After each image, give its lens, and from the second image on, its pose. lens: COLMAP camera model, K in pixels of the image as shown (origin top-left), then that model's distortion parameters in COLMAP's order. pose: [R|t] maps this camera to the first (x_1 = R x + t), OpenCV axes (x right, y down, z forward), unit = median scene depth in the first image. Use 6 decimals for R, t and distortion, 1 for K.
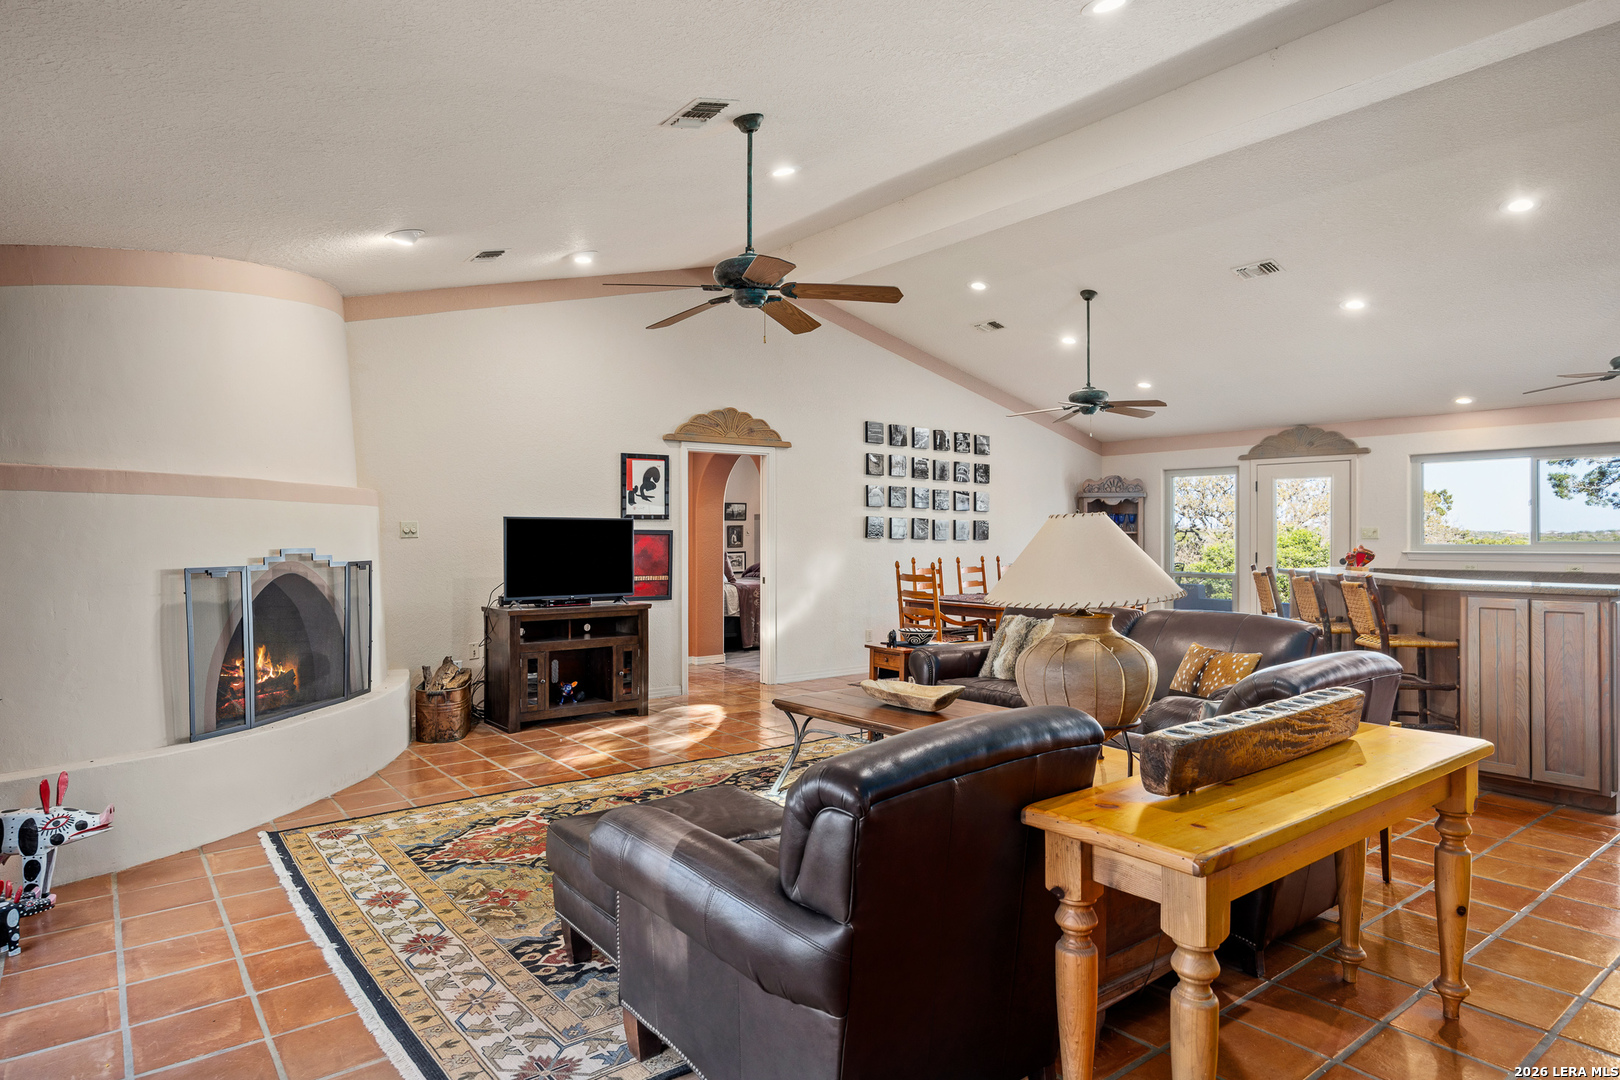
lens RADIAL K [[939.0, 0, 805.5], [0, 939.0, 525.5], [0, 0, 1]] dist [-0.002522, 0.001490]
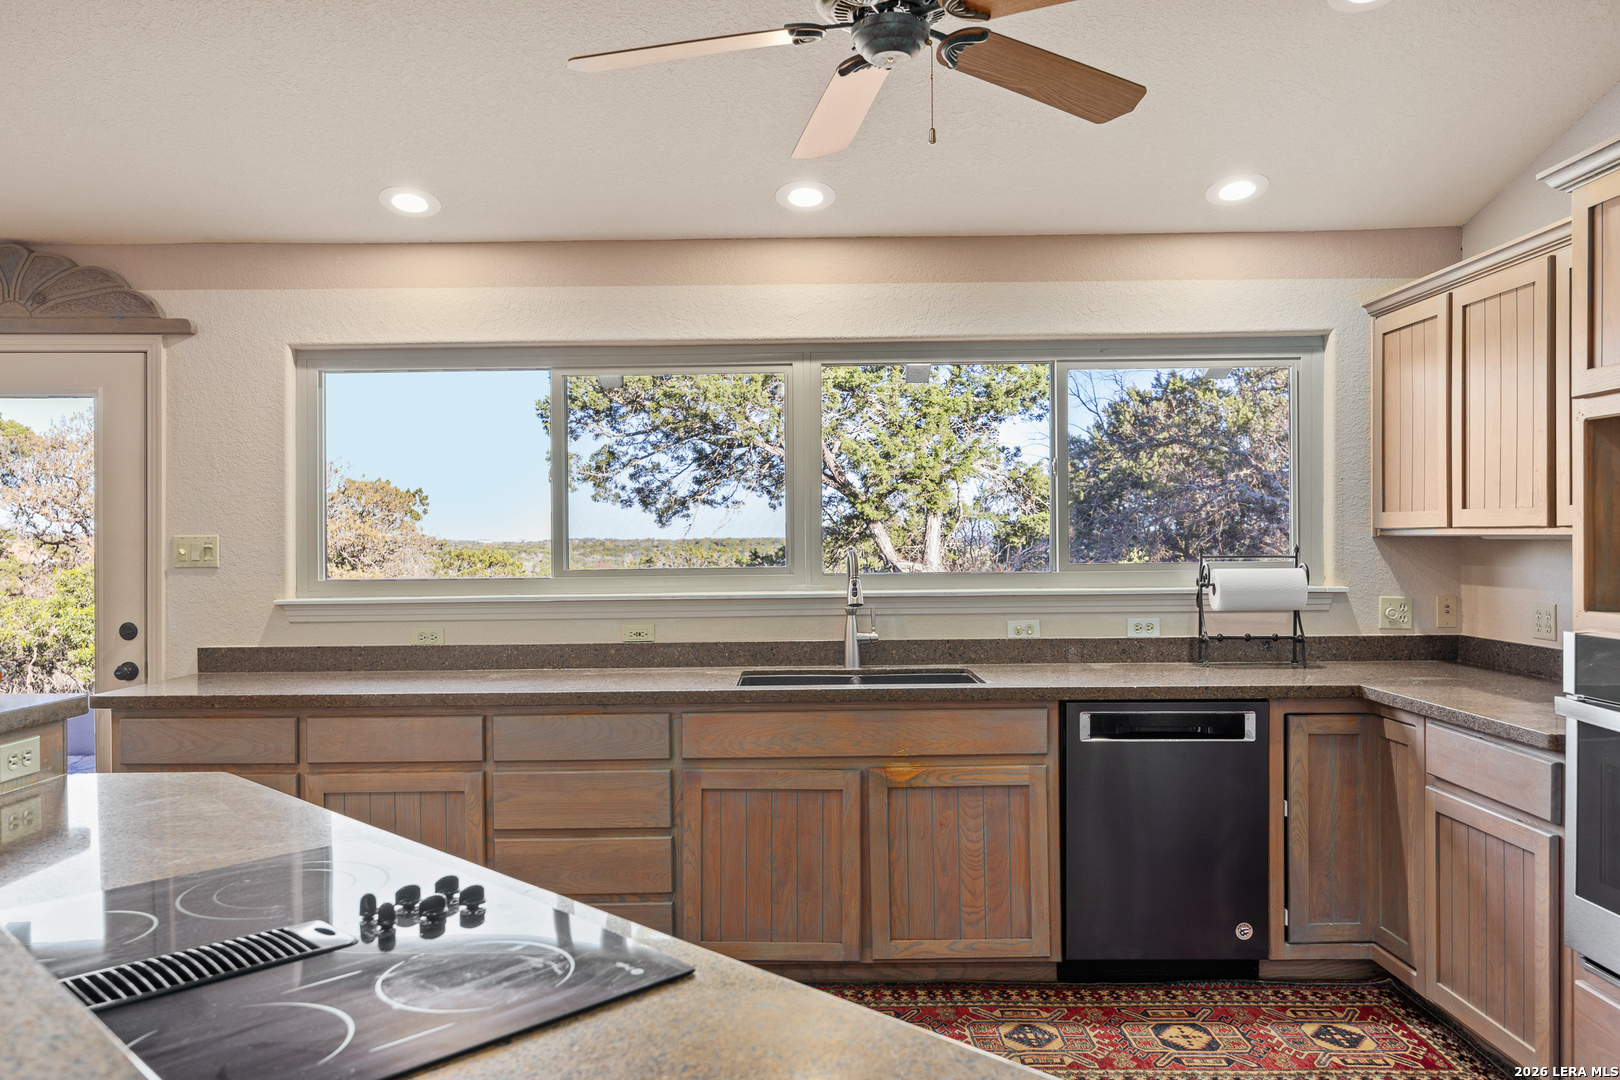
lens RADIAL K [[1166.9, 0, 804.2], [0, 1166.9, 540.6], [0, 0, 1]] dist [-0.002018, 0.004250]
pose [[0.613705, -0.004602, 0.789522, 0.374600], [0.000239, 0.999984, 0.005643, 0.001269], [-0.789536, -0.003274, 0.613696, 0.512957]]
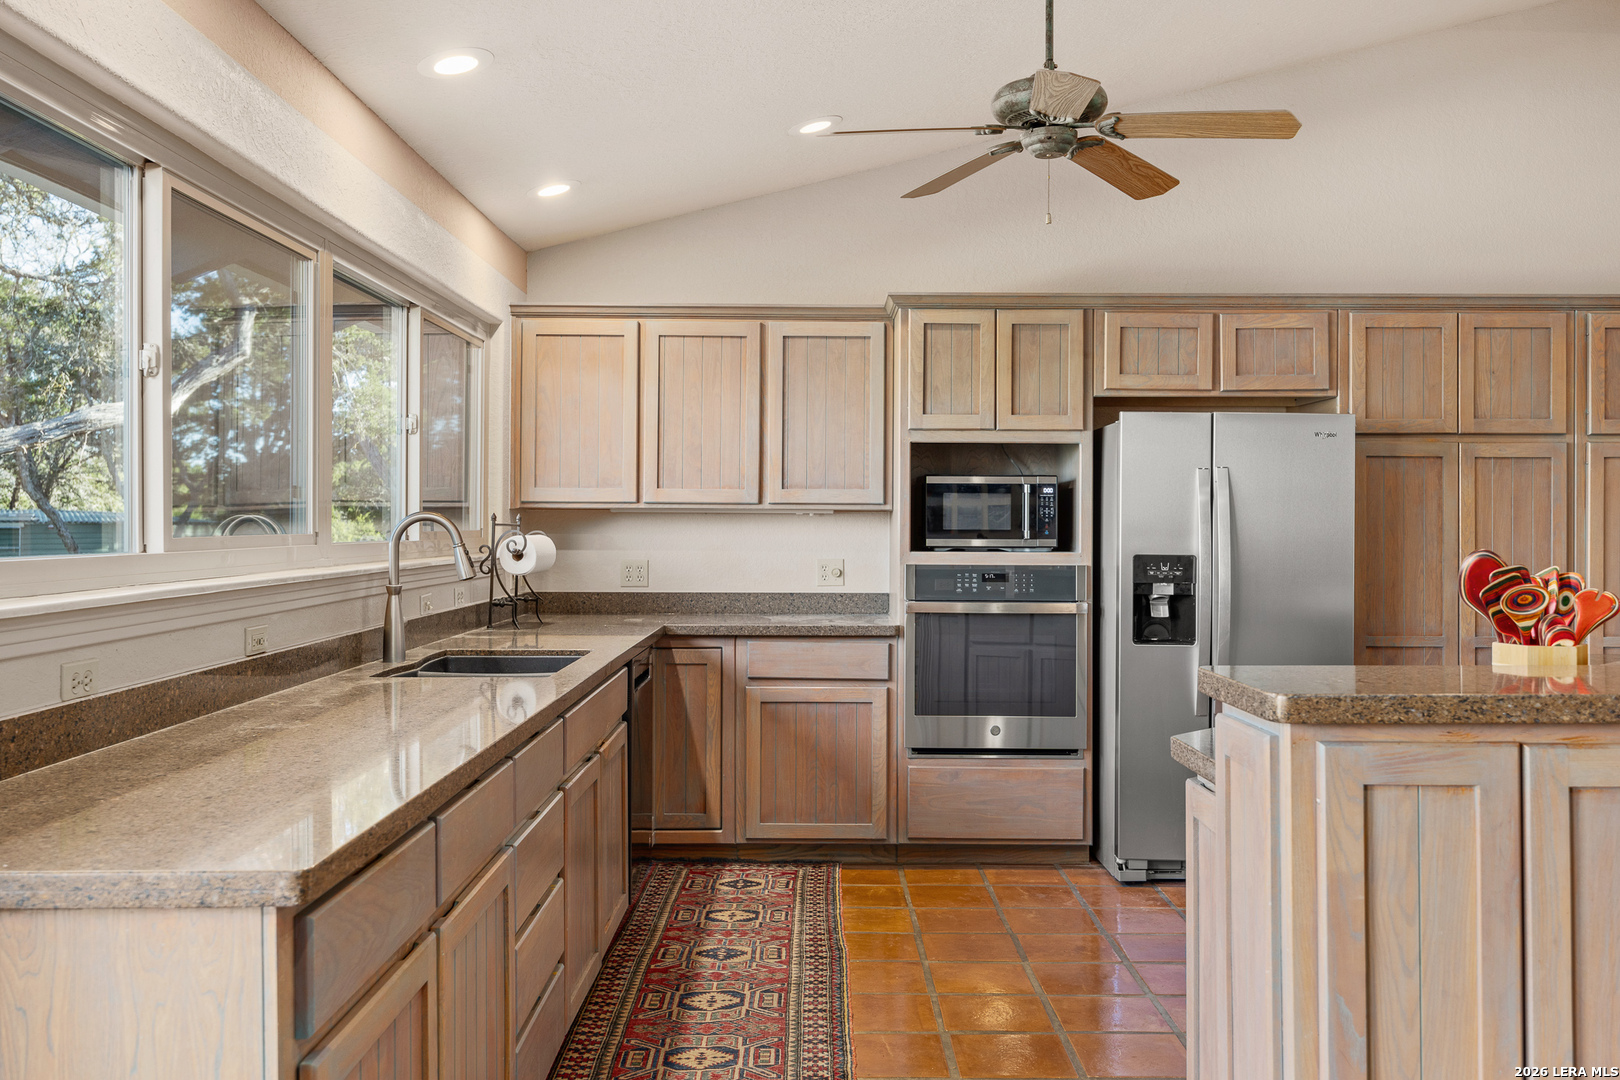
lens RADIAL K [[1418.6, 0, 808.0], [0, 1418.6, 533.5], [0, 0, 1]] dist [0.001035, -0.000496]
pose [[-0.788316, -0.009086, 0.615203, 0.380770], [-0.010477, 0.999944, 0.001342, 0.013019], [-0.615181, -0.005388, -0.788368, 1.134792]]
